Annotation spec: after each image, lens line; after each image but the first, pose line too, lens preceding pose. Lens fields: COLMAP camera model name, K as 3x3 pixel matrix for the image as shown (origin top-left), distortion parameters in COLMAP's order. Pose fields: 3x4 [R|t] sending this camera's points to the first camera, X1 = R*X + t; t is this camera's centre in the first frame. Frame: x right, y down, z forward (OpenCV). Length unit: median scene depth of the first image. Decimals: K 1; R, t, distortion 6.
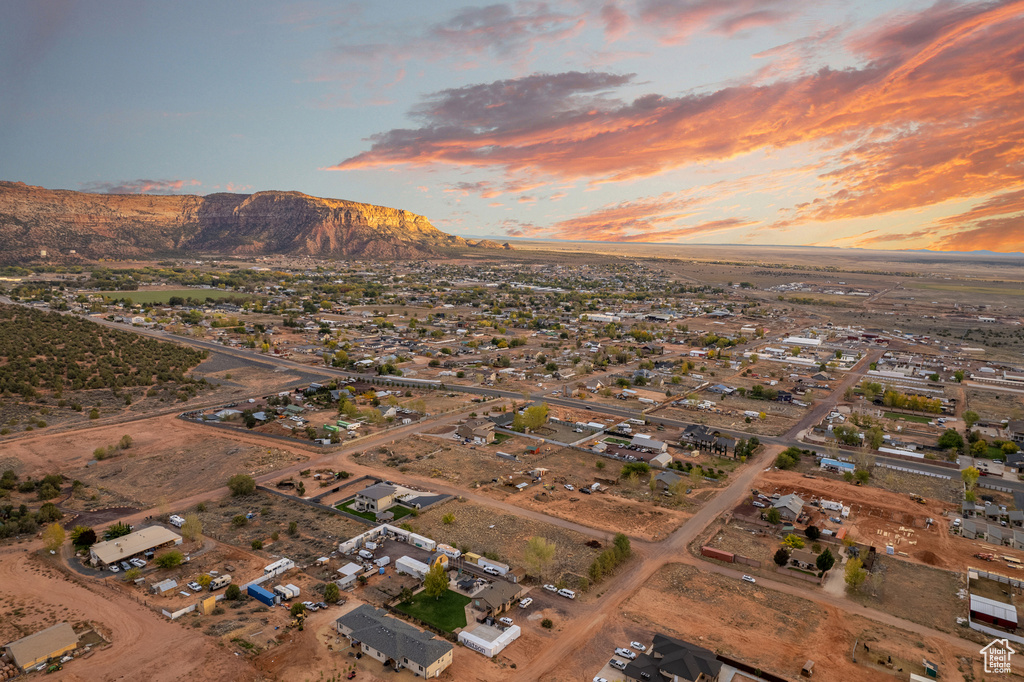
lens RADIAL K [[657.0, 0, 514.9], [0, 657.0, 342.3], [0, 0, 1]] dist [-0.079013, 0.071300]
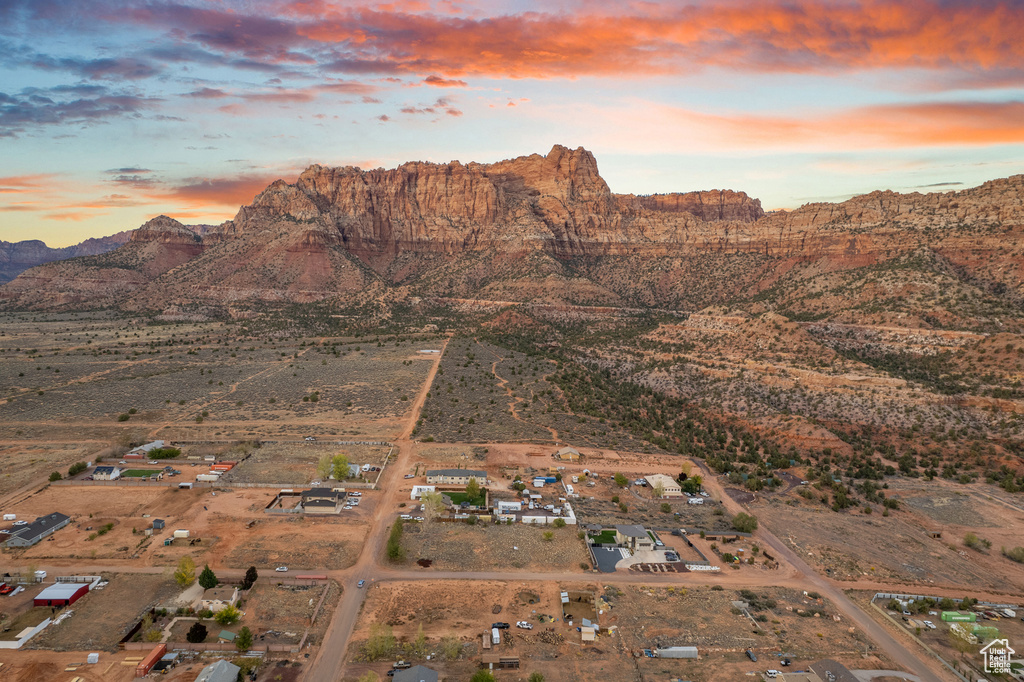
lens RADIAL K [[657.0, 0, 516.2], [0, 657.0, 343.2], [0, 0, 1]] dist [-0.079013, 0.071300]
pose [[-0.791162, 0.003205, -0.611598, 0.426339], [-0.147423, 0.969502, 0.195788, -0.179725], [0.593573, 0.245064, -0.766561, 1.179274]]
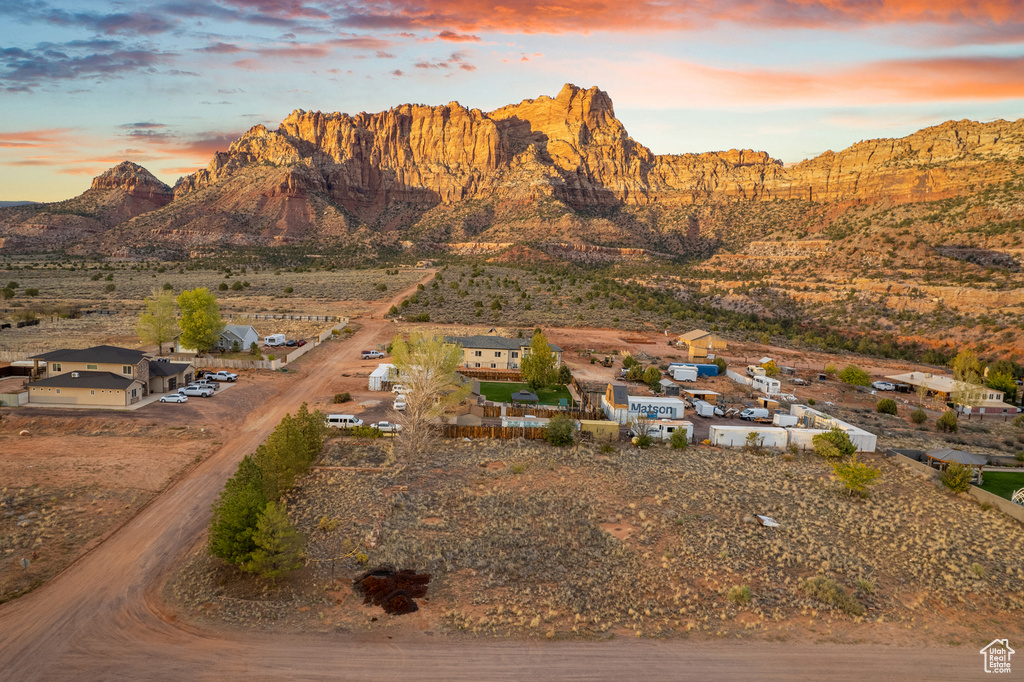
lens RADIAL K [[657.0, 0, 514.4], [0, 657.0, 344.6], [0, 0, 1]] dist [-0.079013, 0.071300]
pose [[-0.786139, 0.006712, -0.618013, 0.144134], [-0.162631, 0.962455, 0.217327, 0.113819], [0.596268, 0.271358, -0.755532, 0.751982]]
